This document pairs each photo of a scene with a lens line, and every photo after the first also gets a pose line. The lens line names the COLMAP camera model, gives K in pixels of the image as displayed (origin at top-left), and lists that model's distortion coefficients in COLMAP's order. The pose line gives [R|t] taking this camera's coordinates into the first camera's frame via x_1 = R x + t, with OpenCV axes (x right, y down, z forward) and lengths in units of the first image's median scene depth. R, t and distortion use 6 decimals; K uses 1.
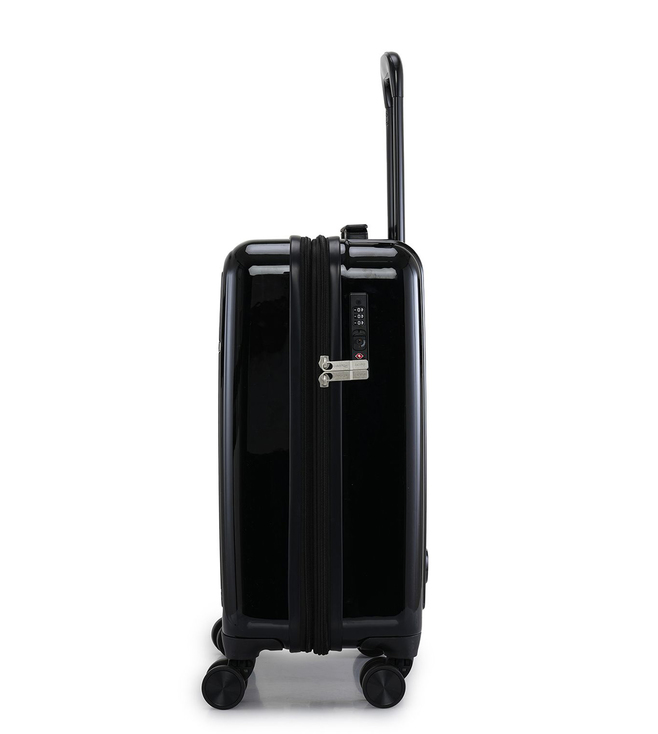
lens RADIAL K [[2223.4, 0, 328.7], [0, 2223.4, 367.0], [0, 0, 1]] dist [0.063692, 0.000000]
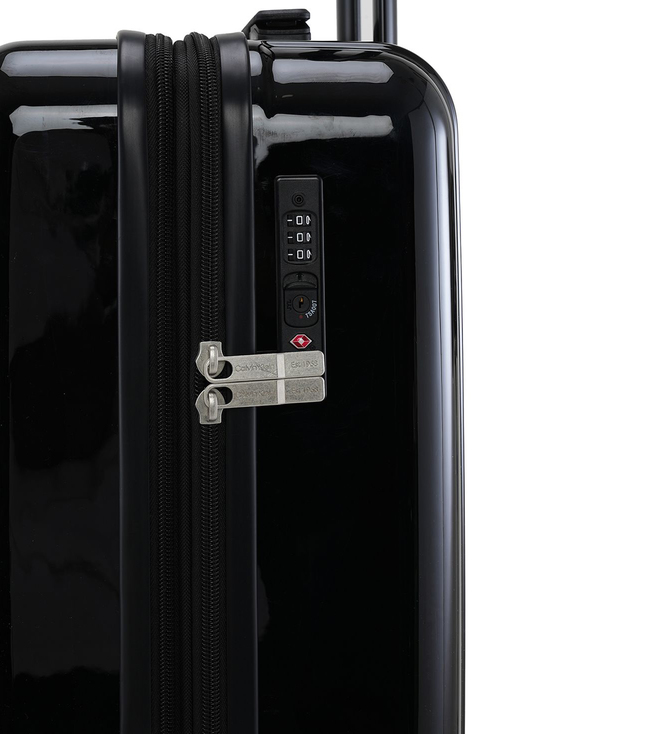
lens RADIAL K [[2054.3, 0, 329.8], [0, 2054.3, 367.0], [0, 0, 1]] dist [-0.199072, 0.000000]
pose [[0.996316, -0.012289, 0.084876, -0.011531], [0.013551, 0.999806, -0.014304, 0.004597], [-0.084684, 0.015402, 0.996289, 0.647496]]
